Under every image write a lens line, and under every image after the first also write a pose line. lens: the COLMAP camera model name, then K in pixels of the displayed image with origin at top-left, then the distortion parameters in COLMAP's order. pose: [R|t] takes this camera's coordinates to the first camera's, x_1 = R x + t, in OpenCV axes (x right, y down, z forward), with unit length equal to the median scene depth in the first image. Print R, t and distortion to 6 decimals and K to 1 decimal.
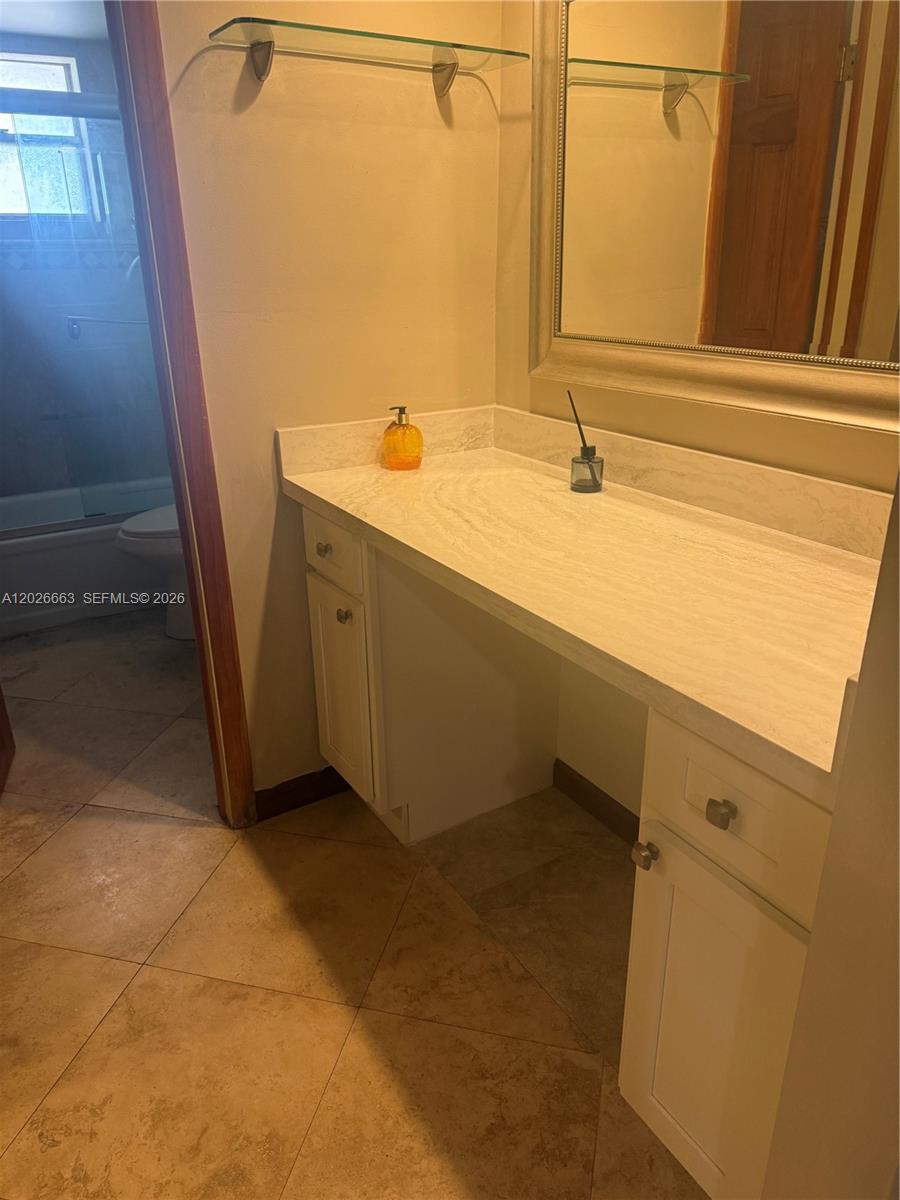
lens RADIAL K [[849.7, 0, 450.0], [0, 849.7, 600.0], [0, 0, 1]] dist [-0.008618, 0.000131]
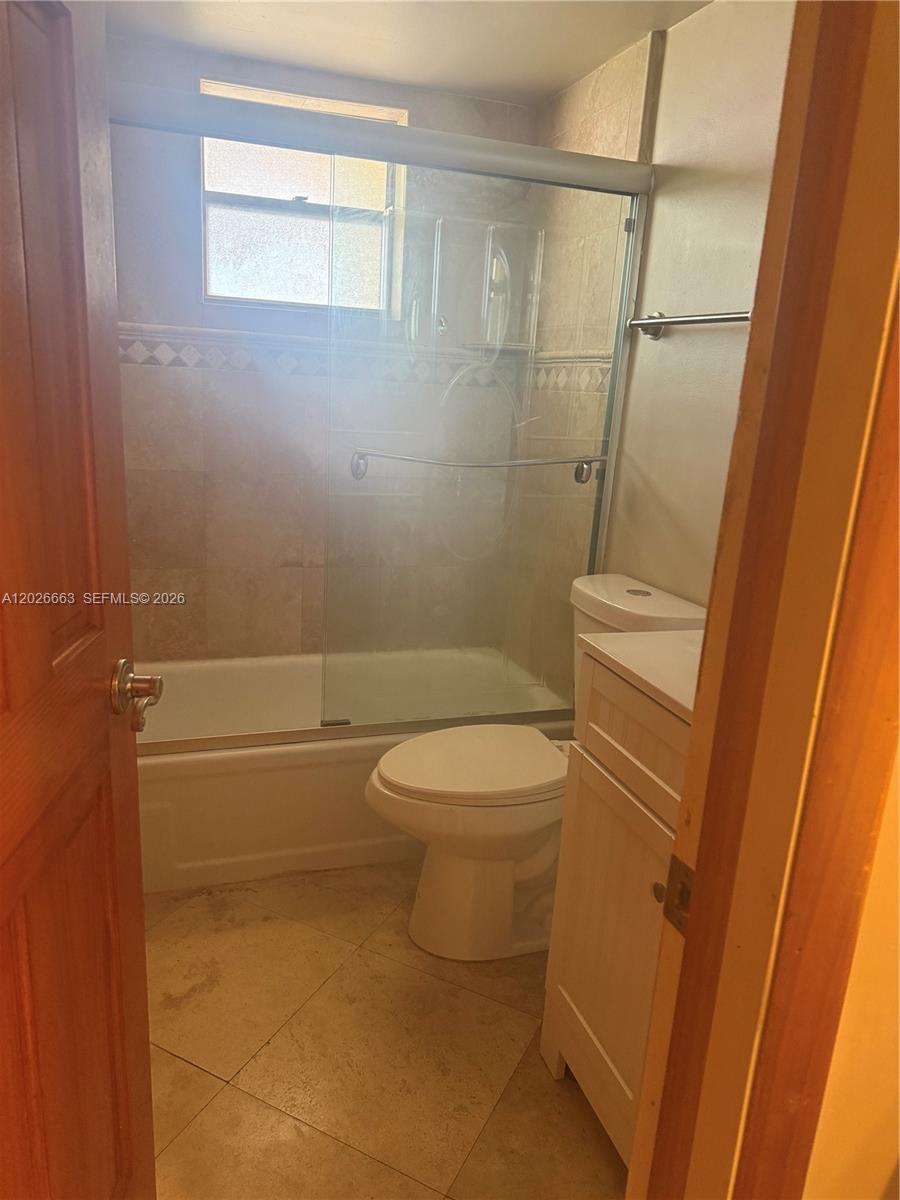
lens RADIAL K [[836.6, 0, 450.0], [0, 836.6, 600.0], [0, 0, 1]] dist [0.008024, 0.000193]
pose [[0.972015, 0.127232, -0.197480, -0.218789], [-0.151458, 0.982006, -0.112807, -0.143780], [0.179574, 0.139560, 0.973795, 0.363943]]
